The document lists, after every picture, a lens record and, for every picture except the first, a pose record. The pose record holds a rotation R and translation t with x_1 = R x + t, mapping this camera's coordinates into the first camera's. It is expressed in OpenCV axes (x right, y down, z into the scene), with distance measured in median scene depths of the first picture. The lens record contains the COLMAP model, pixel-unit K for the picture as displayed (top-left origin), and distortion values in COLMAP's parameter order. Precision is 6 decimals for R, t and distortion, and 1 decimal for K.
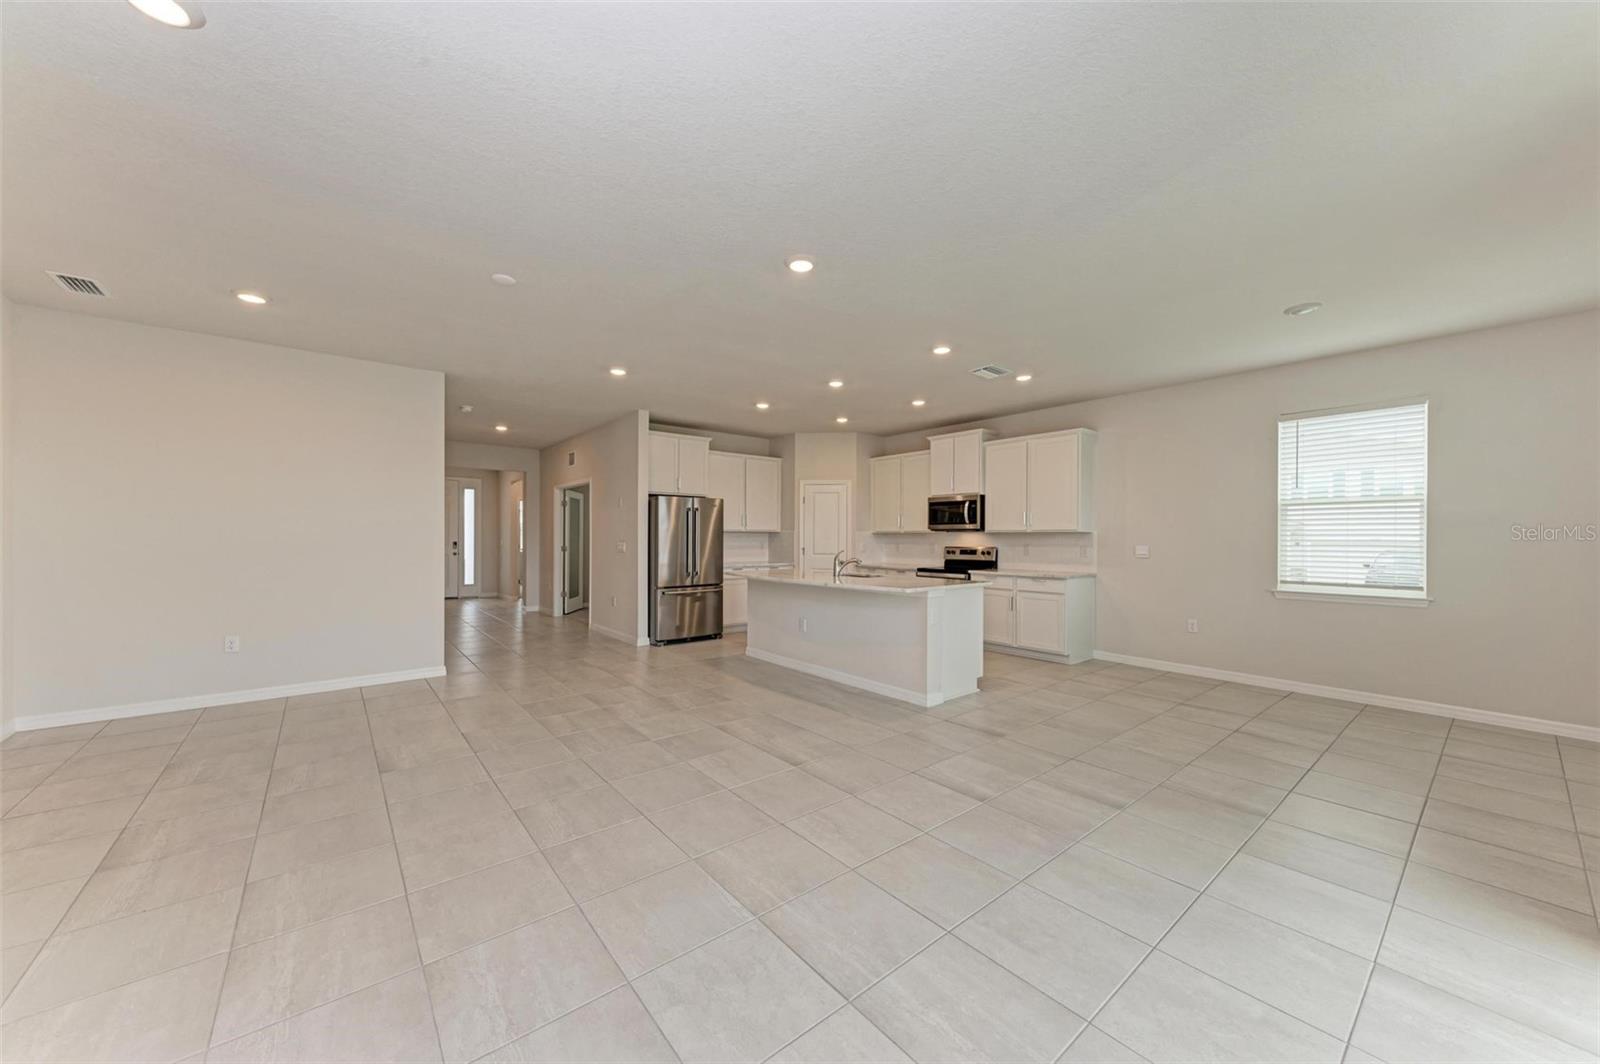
lens RADIAL K [[575.8, 0, 802.3], [0, 575.8, 538.4], [0, 0, 1]] dist [0.017363, -0.004384]
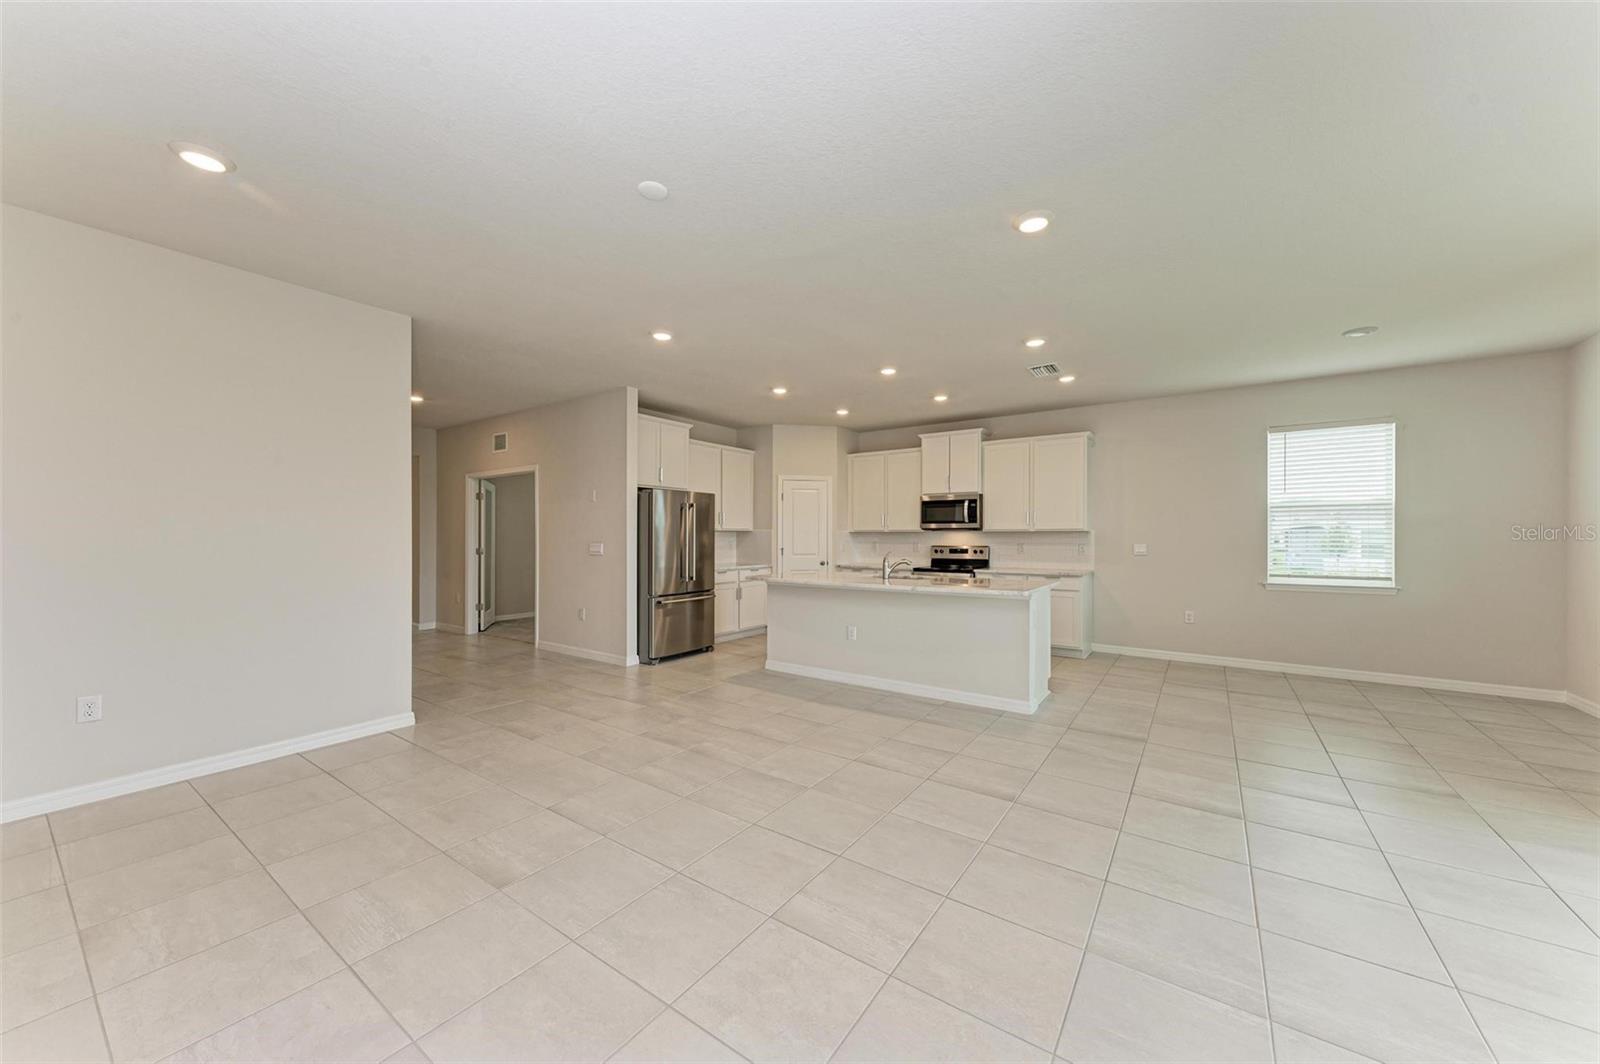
lens RADIAL K [[575.8, 0, 802.3], [0, 575.8, 538.4], [0, 0, 1]] dist [0.017363, -0.004384]
pose [[0.963407, -0.003972, 0.268013, -0.254987], [0.003034, 0.999988, 0.003911, -0.003140], [-0.268025, -0.002955, 0.963407, 0.113547]]
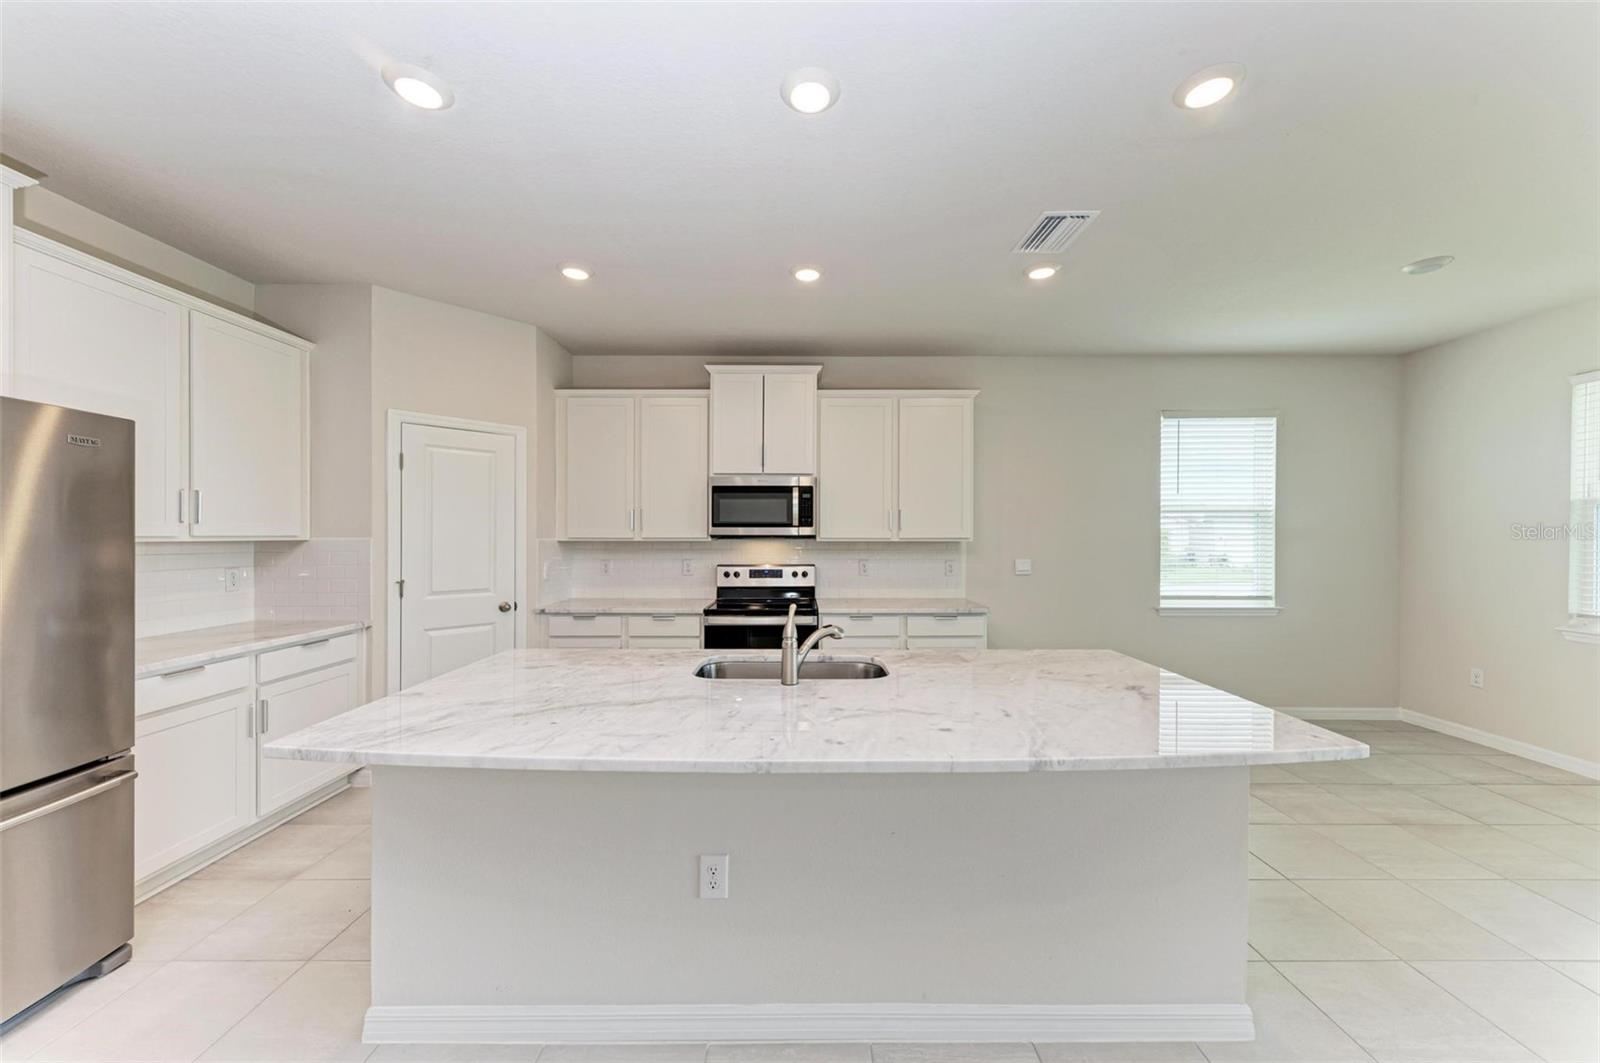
lens RADIAL K [[575.8, 0, 802.3], [0, 575.8, 537.9], [0, 0, 1]] dist [0.017363, -0.004384]
pose [[0.630065, -0.007100, 0.776510, -0.158741], [0.002258, 0.999971, 0.007311, -0.018112], [-0.776539, -0.002853, 0.630063, 0.627880]]
